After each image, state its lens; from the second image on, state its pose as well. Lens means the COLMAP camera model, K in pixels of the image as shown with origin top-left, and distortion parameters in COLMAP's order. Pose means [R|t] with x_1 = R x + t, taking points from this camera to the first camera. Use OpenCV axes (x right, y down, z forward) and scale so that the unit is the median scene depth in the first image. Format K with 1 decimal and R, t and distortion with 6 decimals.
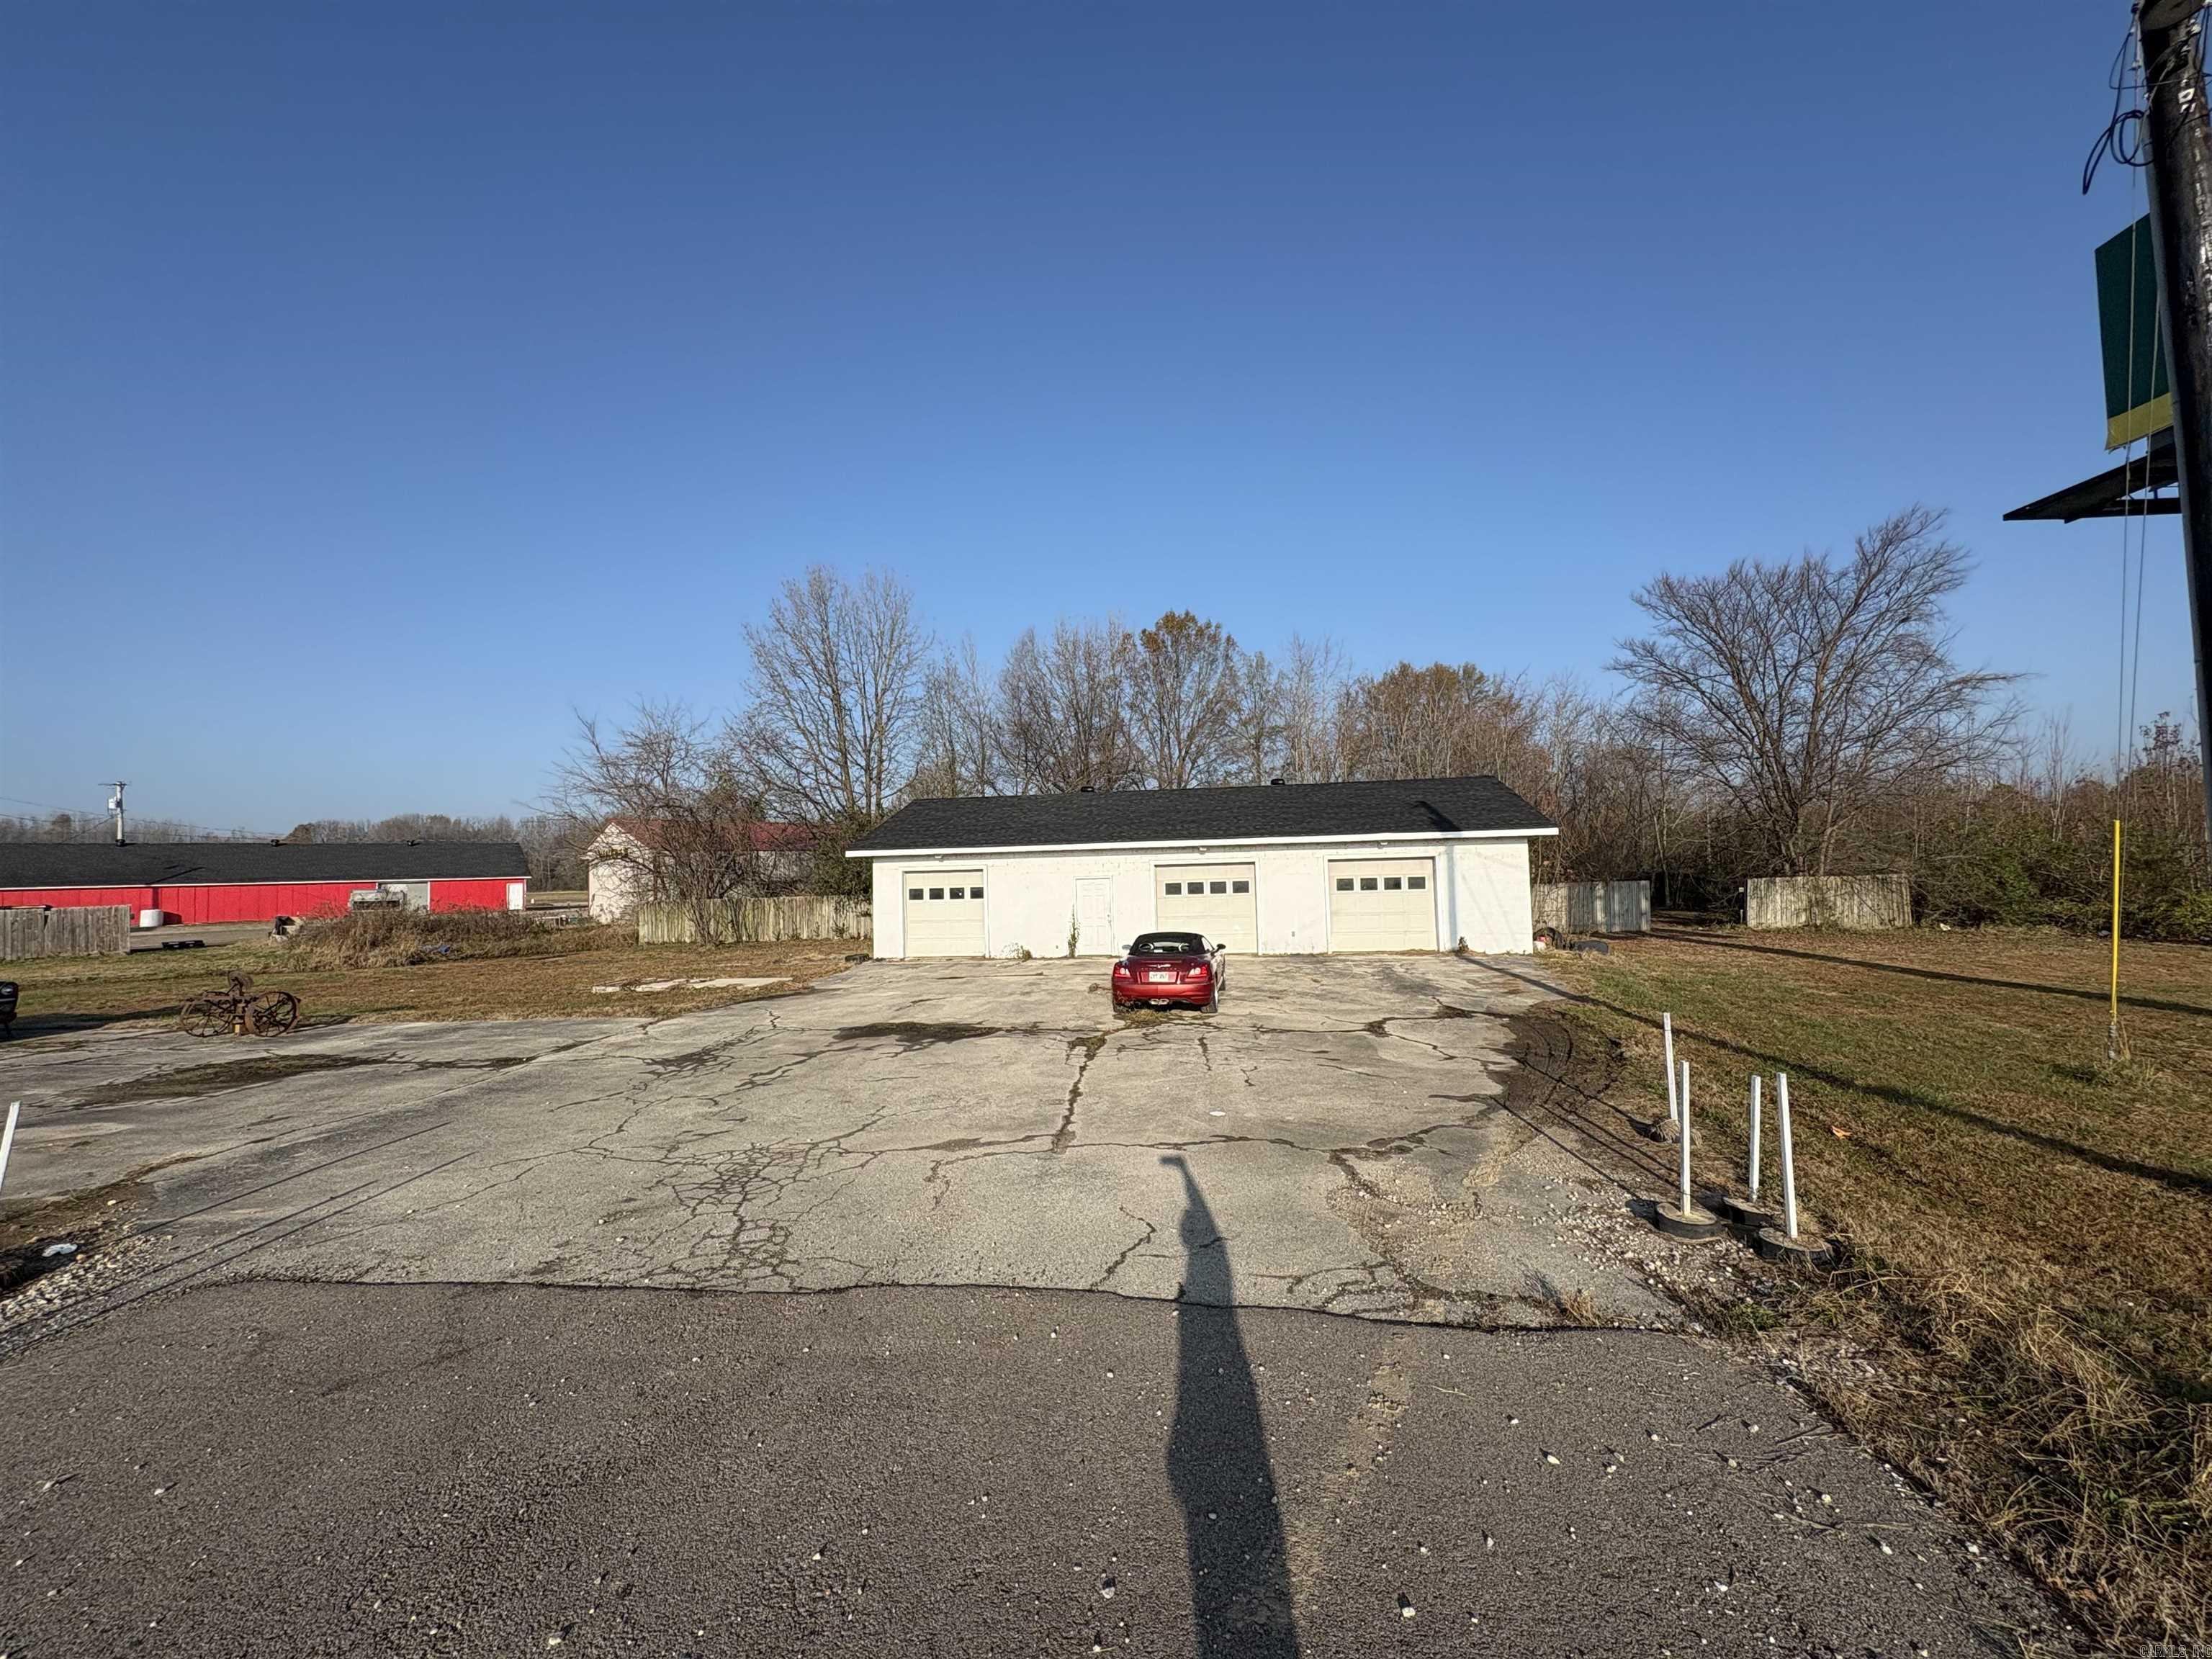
lens RADIAL K [[879.4, 0, 1094.7], [0, 879.4, 821.1], [0, 0, 1]] dist [0.000263, 0.000220]
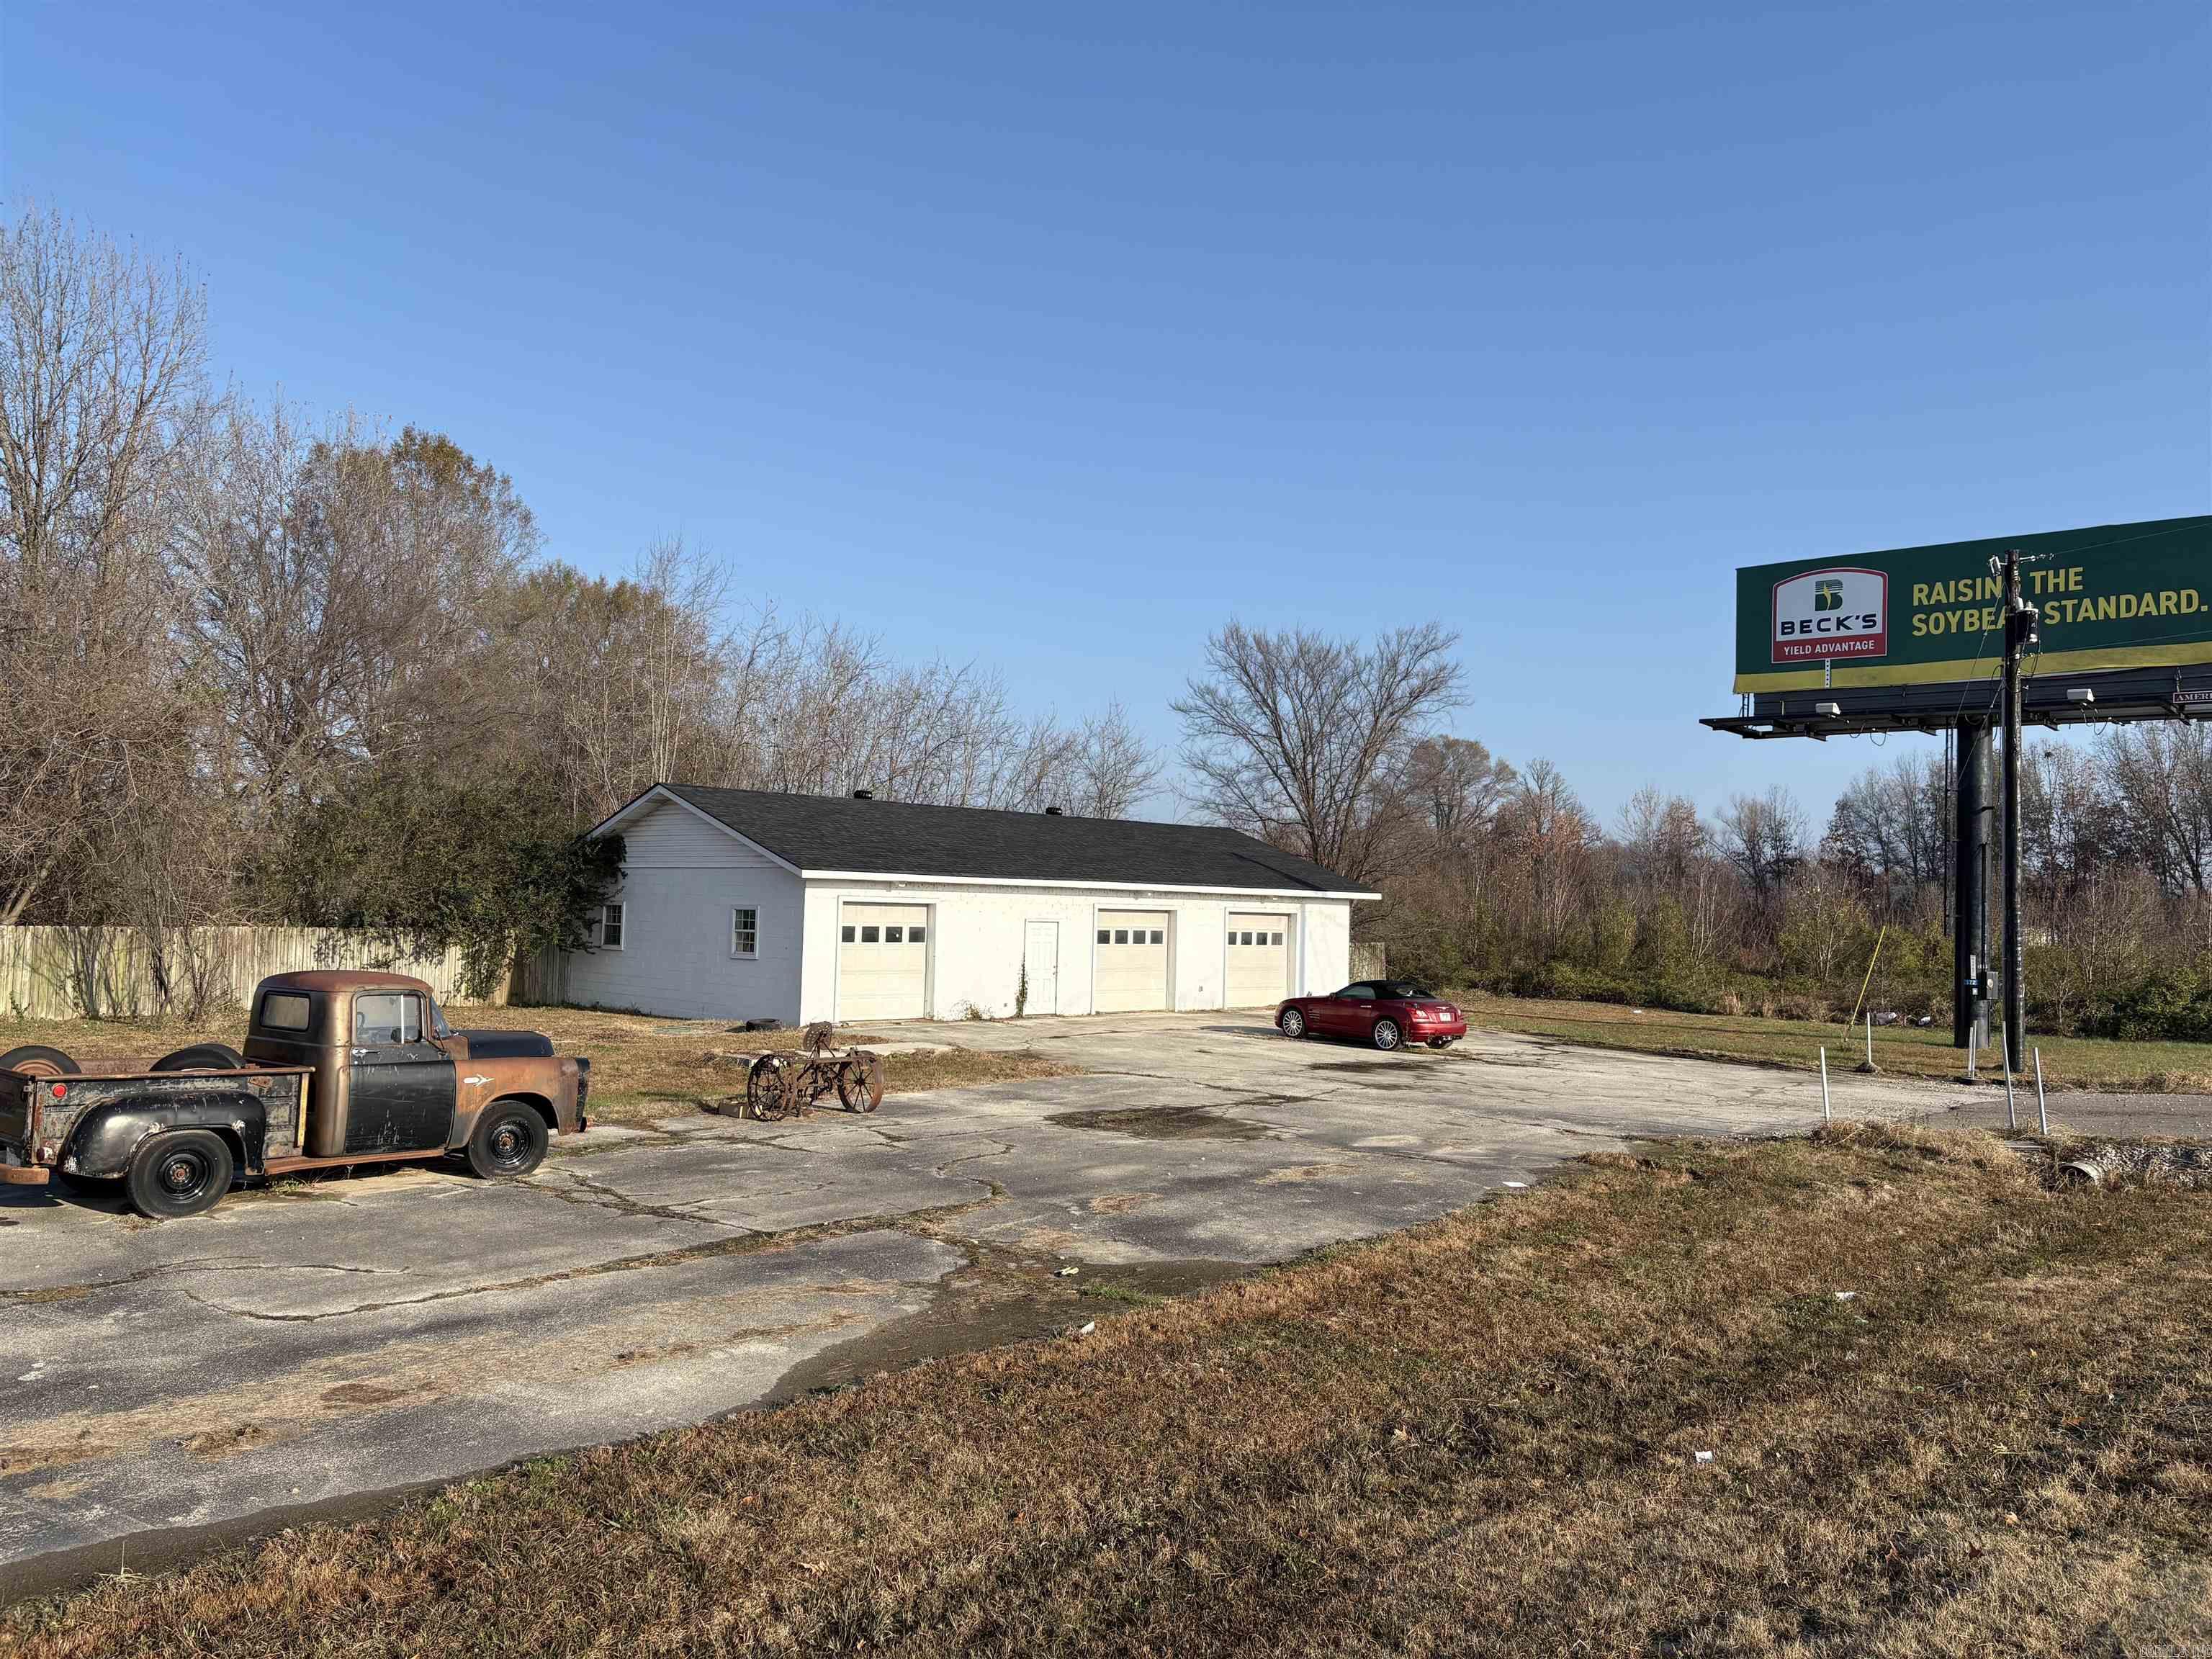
lens RADIAL K [[1666.8, 0, 1106.0], [0, 1666.8, 829.5], [0, 0, 1]] dist [0.061286, -0.064088]
pose [[0.605921, 0.081783, 0.791310, -1.096588], [-0.087140, 0.995539, -0.036165, 0.027266], [-0.790738, -0.047041, 0.610345, -0.001651]]
